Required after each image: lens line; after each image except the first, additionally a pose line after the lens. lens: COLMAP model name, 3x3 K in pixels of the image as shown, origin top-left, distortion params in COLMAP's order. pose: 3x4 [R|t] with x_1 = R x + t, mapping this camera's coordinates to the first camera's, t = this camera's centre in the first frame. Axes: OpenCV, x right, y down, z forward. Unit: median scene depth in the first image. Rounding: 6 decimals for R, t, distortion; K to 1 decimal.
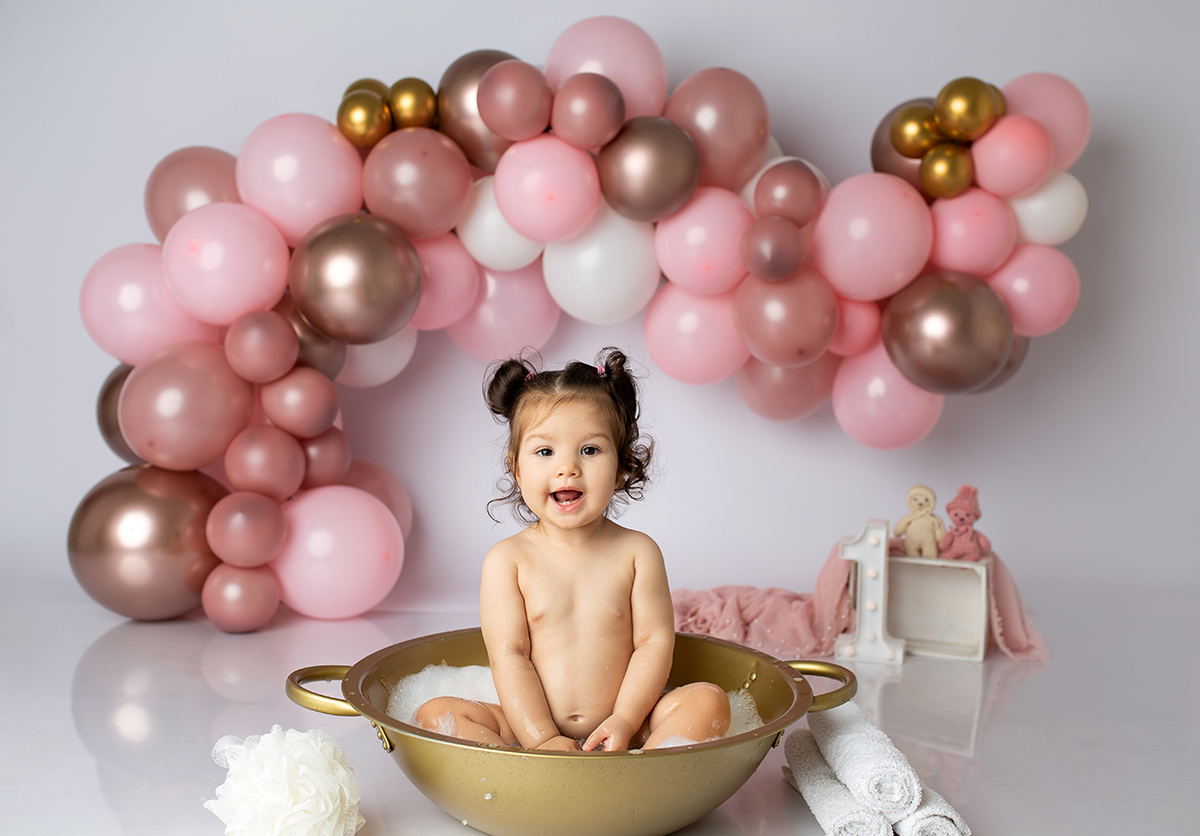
lens RADIAL K [[1214.2, 0, 625.2], [0, 1214.2, 417.2], [0, 0, 1]] dist [-0.043915, 0.000619]
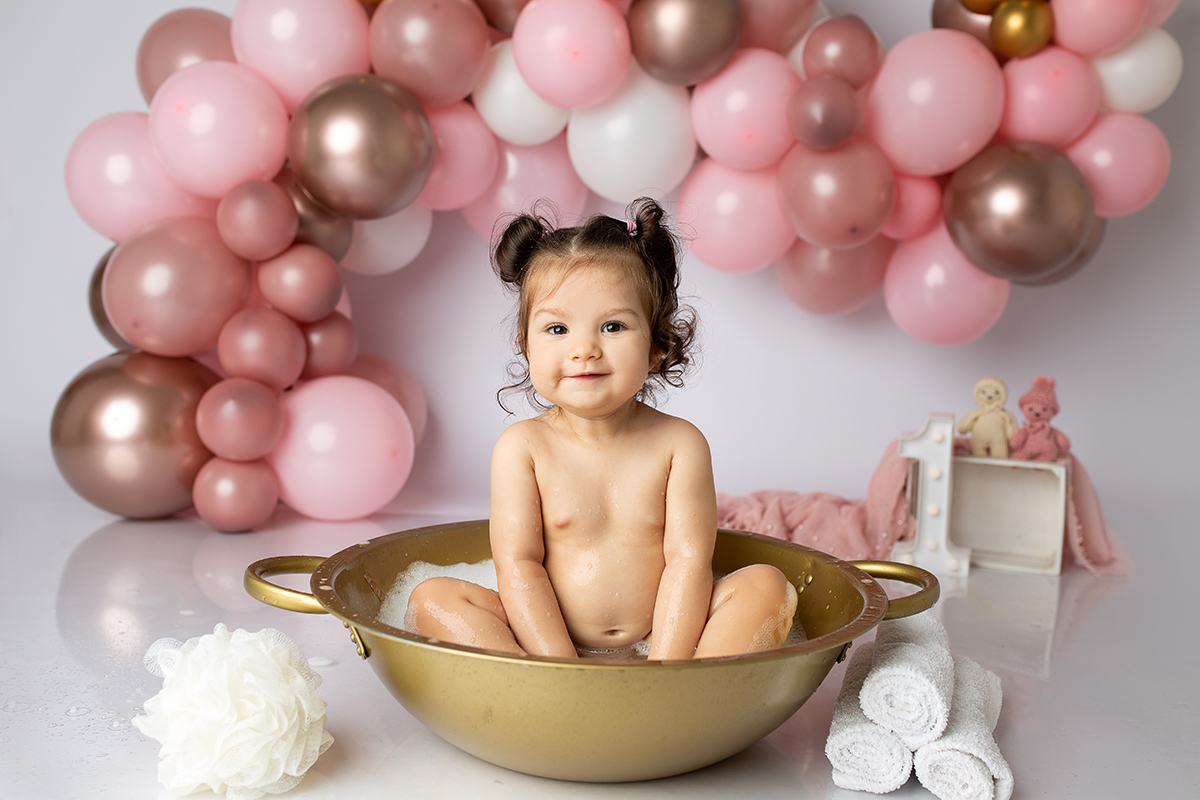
lens RADIAL K [[1153.1, 0, 600.0], [0, 1153.1, 400.0], [0, 0, 1]] dist [-0.045695, 0.028667]
pose [[0.998845, 0.008107, -0.047366, -0.001017], [-0.006442, 0.999359, 0.035205, 0.044839], [0.047621, -0.034859, 0.998257, 0.144825]]
